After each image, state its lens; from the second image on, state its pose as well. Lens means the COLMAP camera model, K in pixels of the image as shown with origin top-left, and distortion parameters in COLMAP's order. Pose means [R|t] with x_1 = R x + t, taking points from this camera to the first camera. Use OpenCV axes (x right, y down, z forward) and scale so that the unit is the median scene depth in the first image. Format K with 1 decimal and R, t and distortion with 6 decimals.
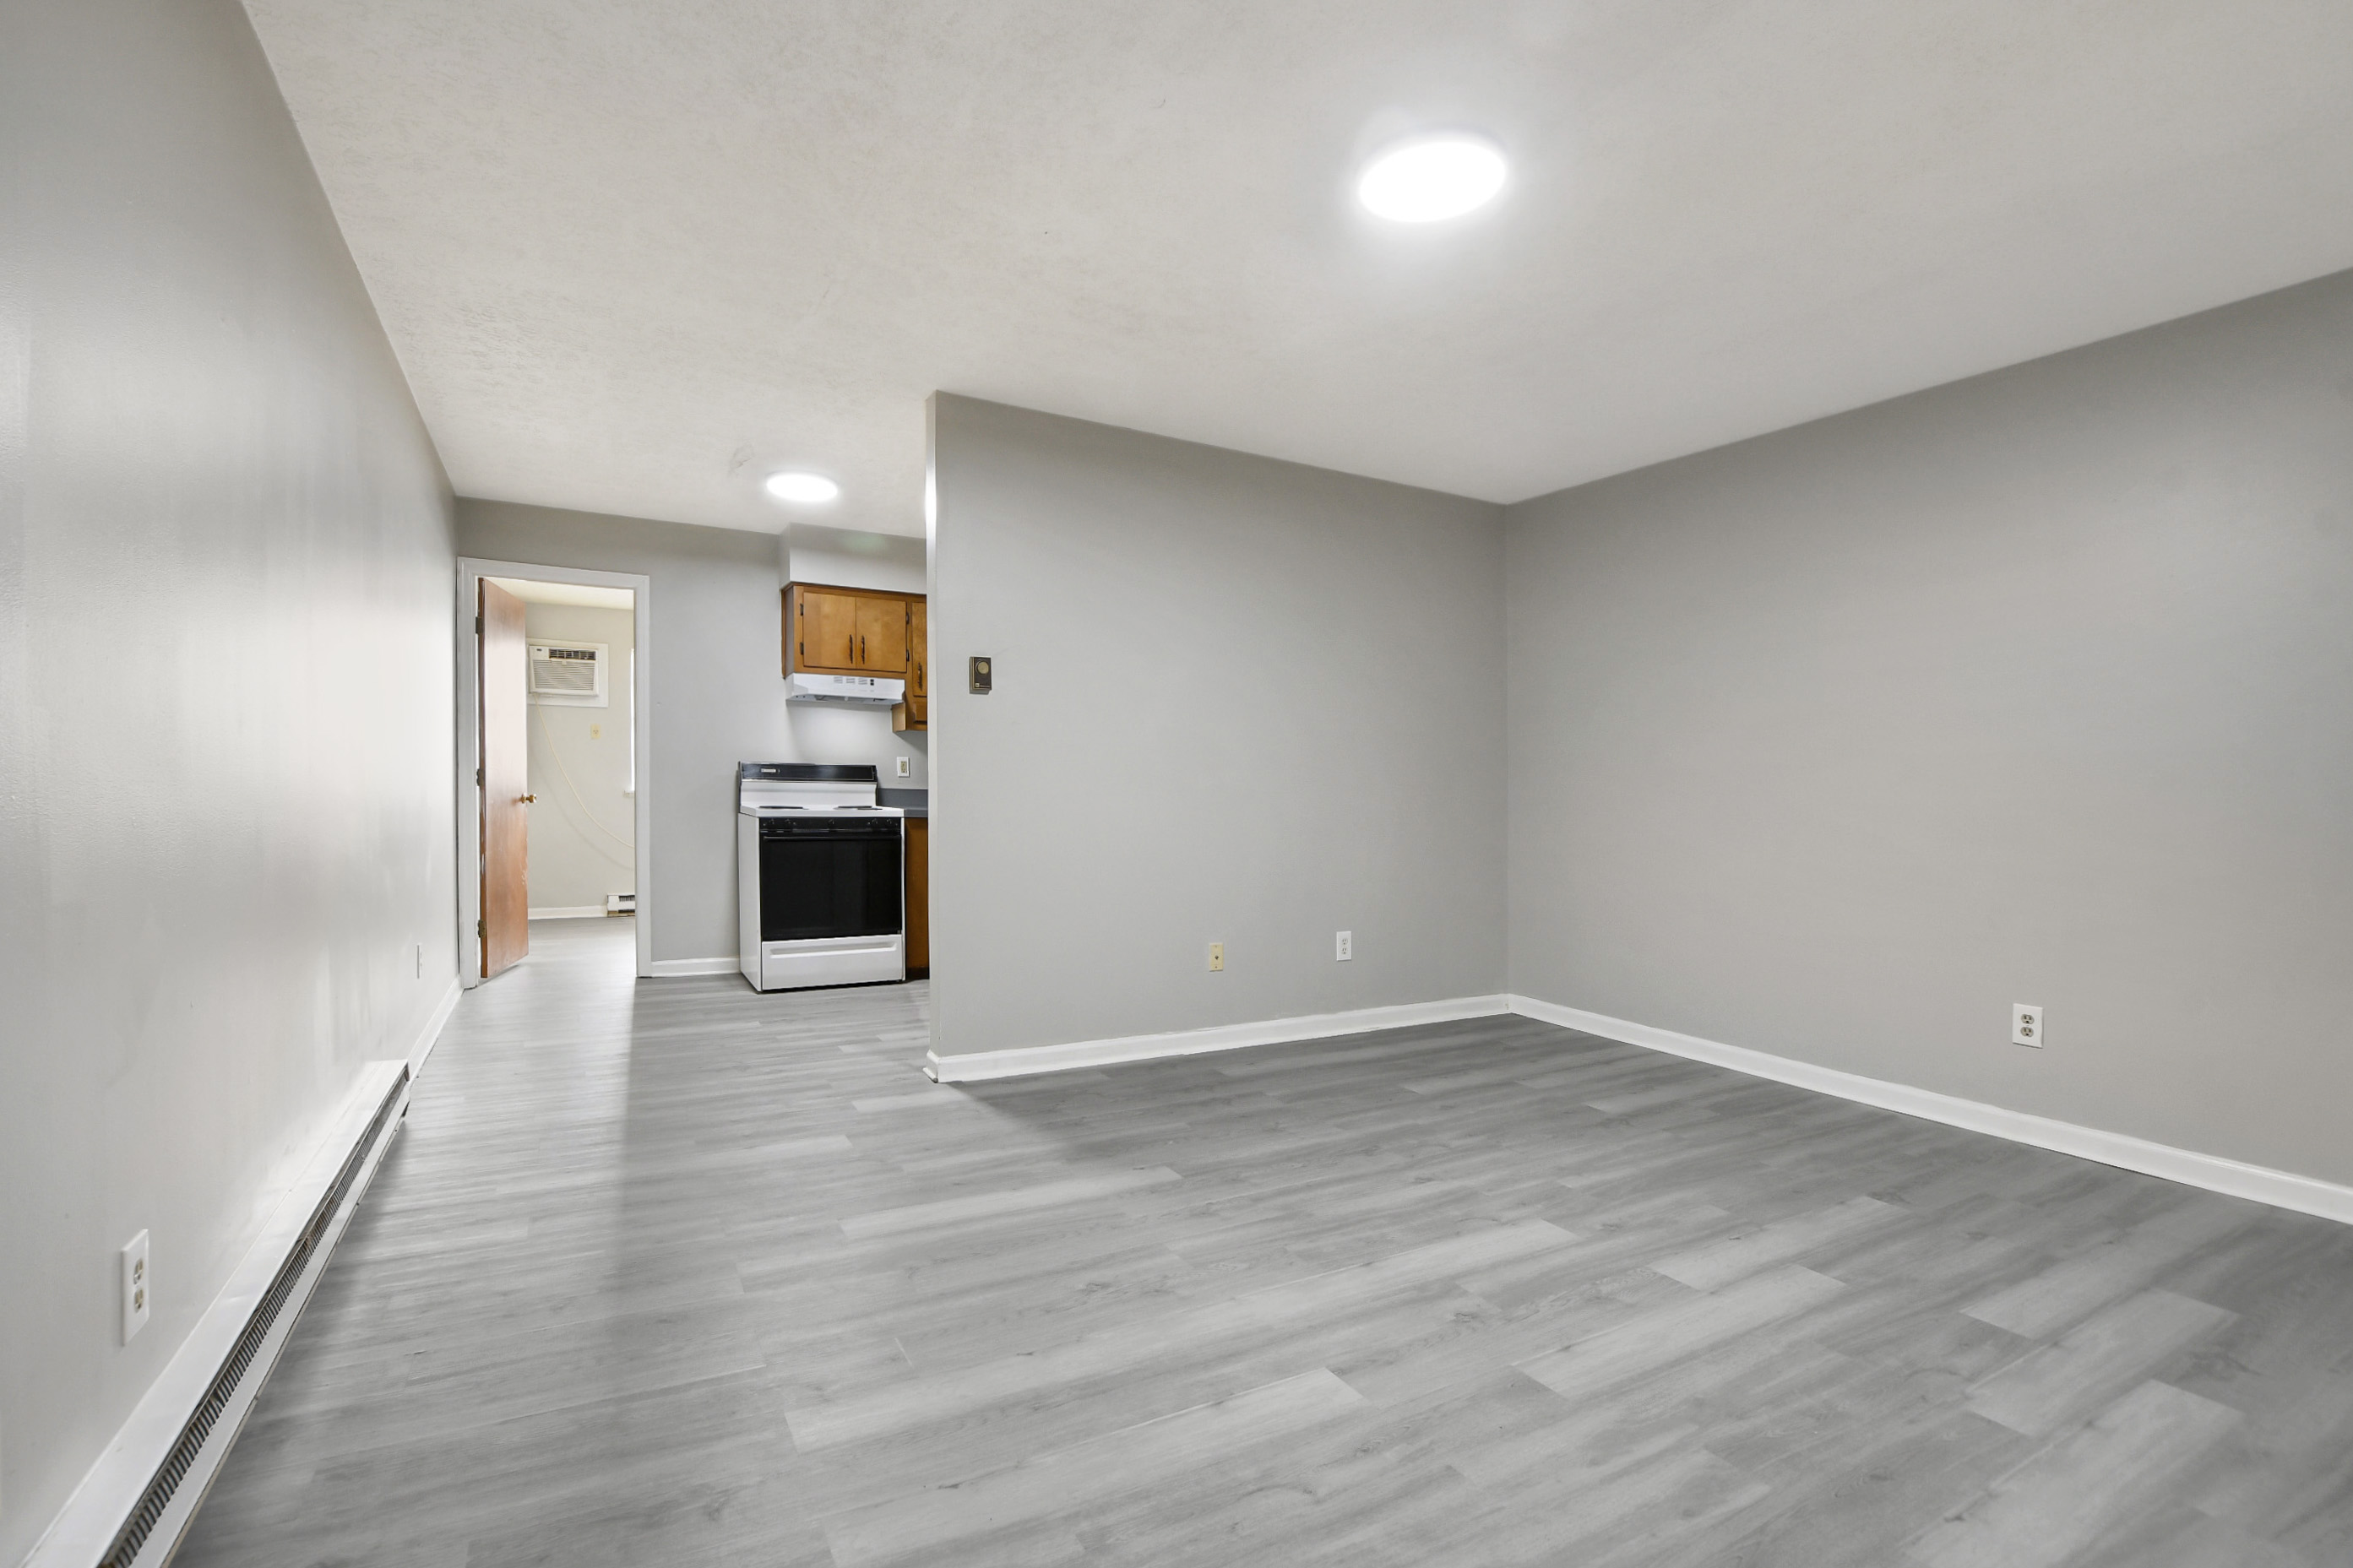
lens RADIAL K [[1061.3, 0, 1175.7], [0, 1061.3, 801.8], [0, 0, 1]] dist [-0.011950, 0.001939]
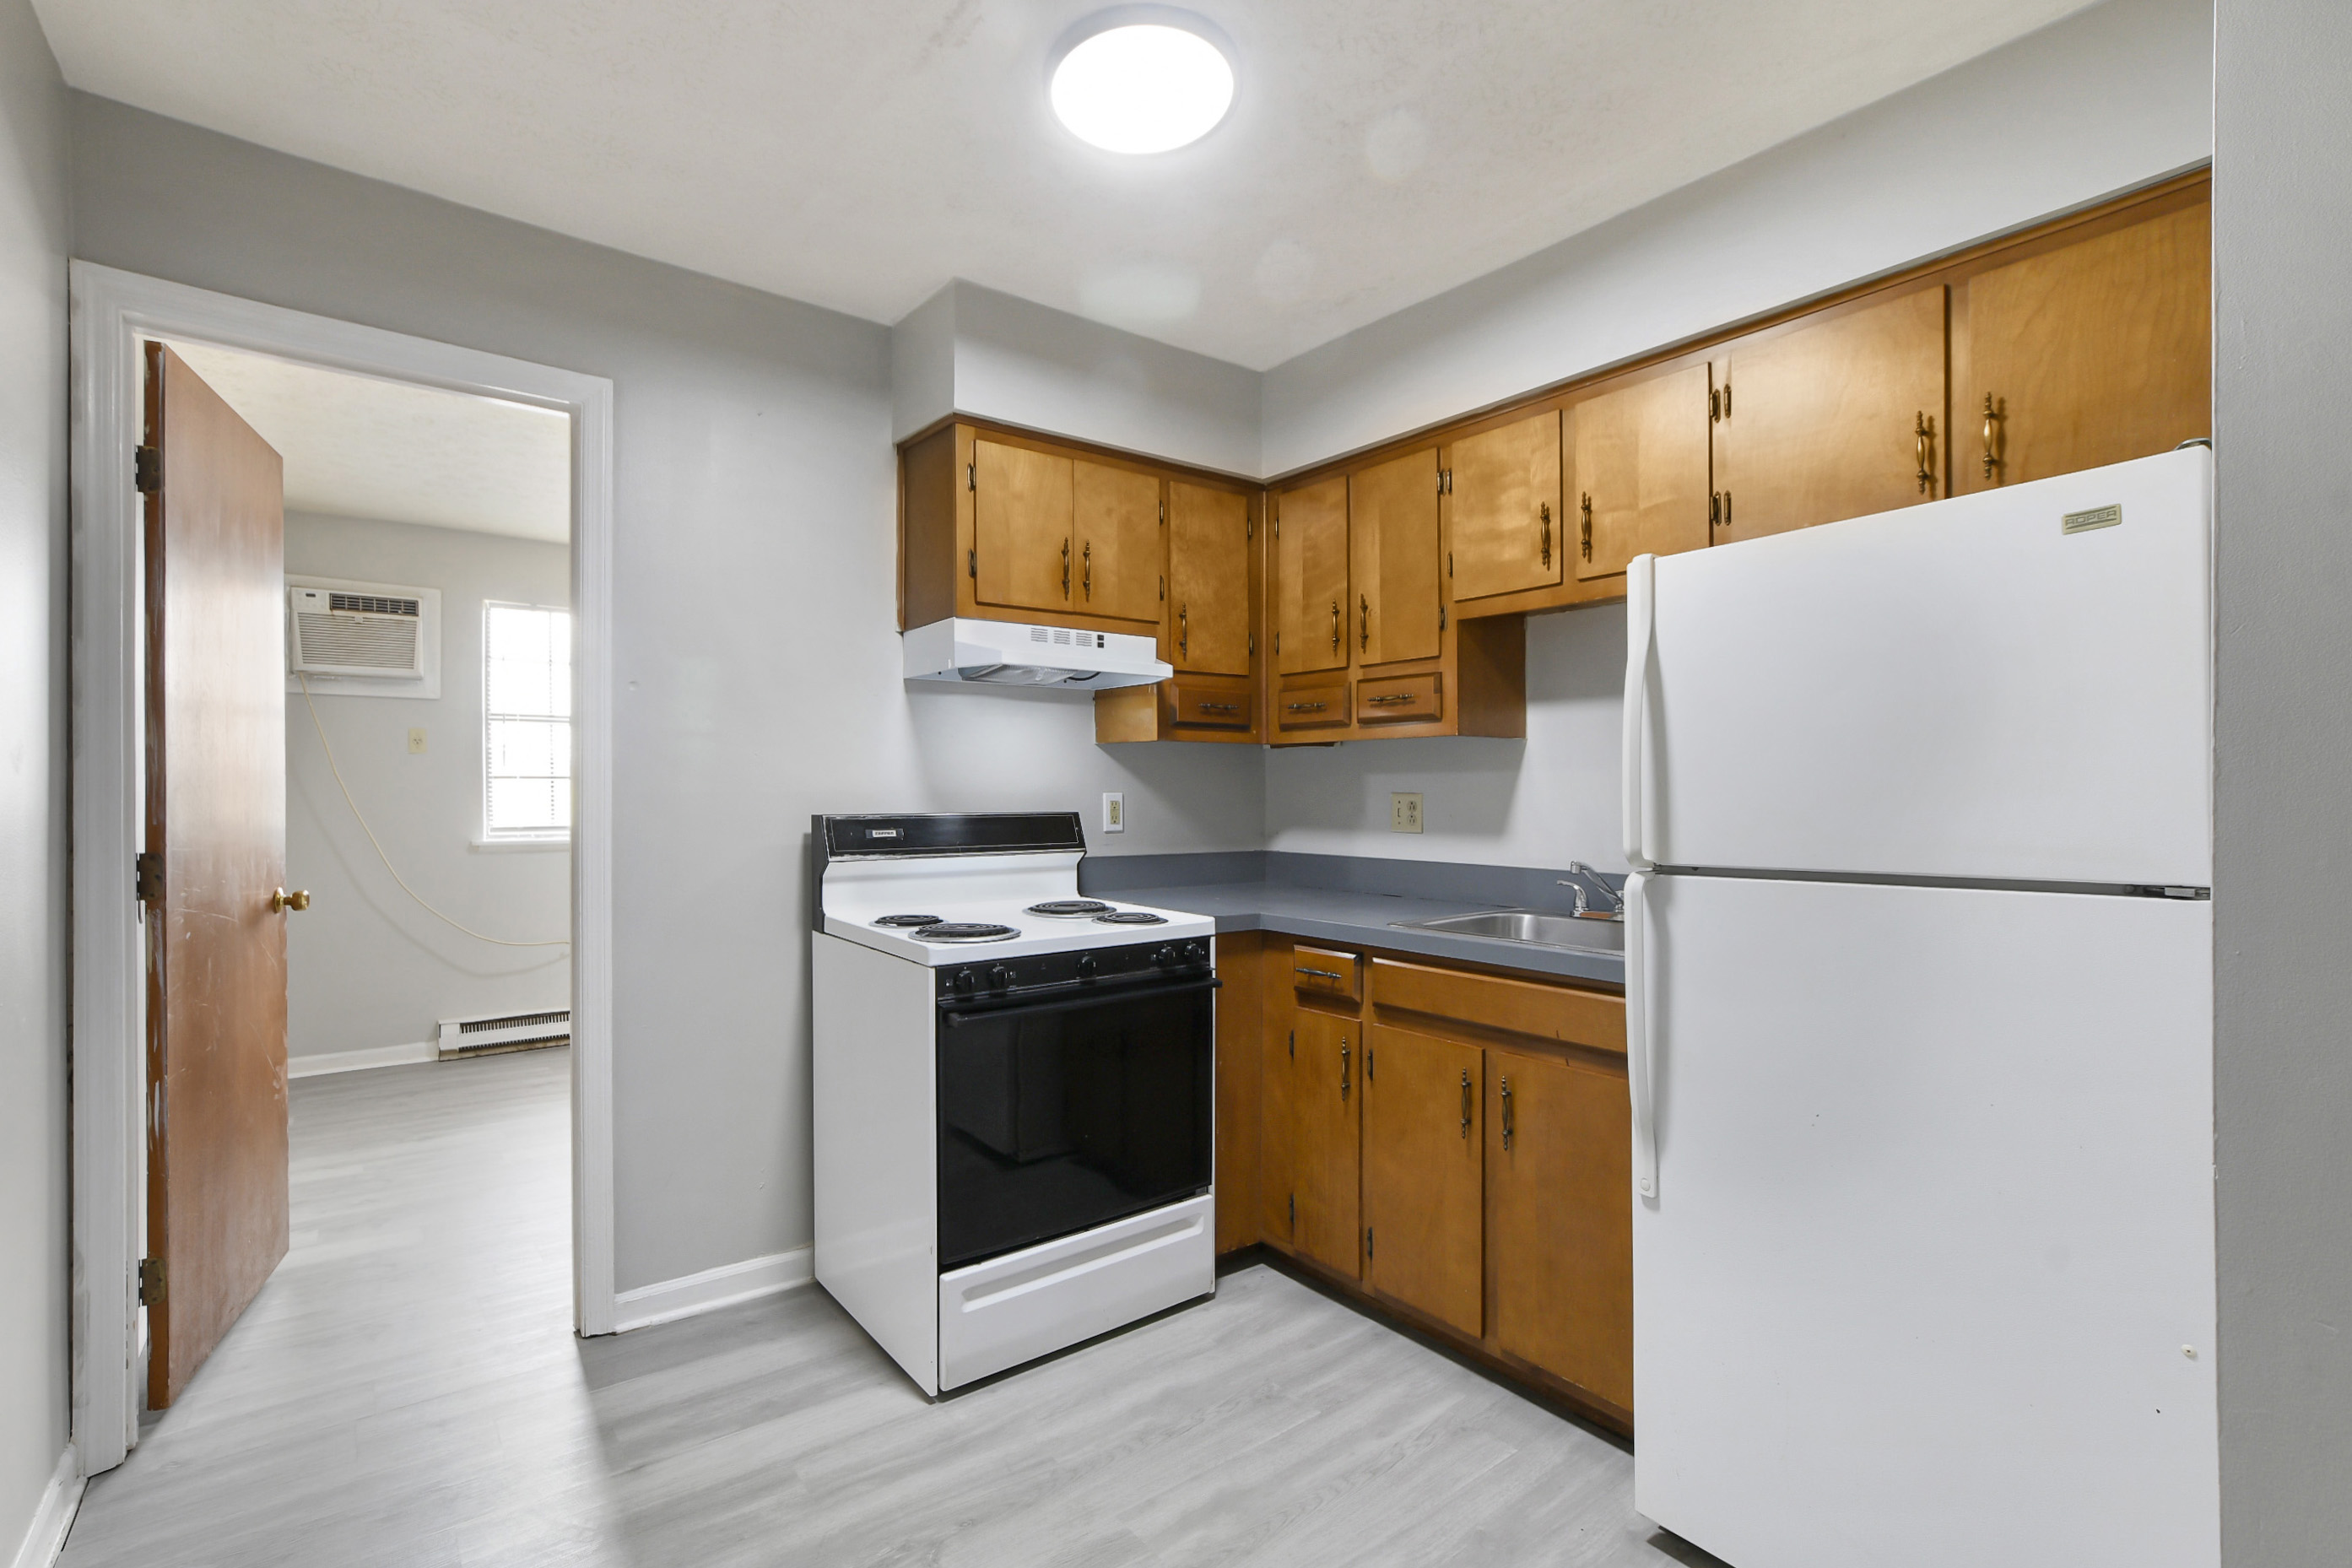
lens RADIAL K [[1061.0, 0, 1177.6], [0, 1061.0, 772.5], [0, 0, 1]] dist [-0.011950, 0.001939]
pose [[0.988110, -0.009021, 0.153481, -0.325476], [0.012837, 0.999632, -0.023893, -0.042469], [-0.153209, 0.025579, 0.987863, 0.527552]]
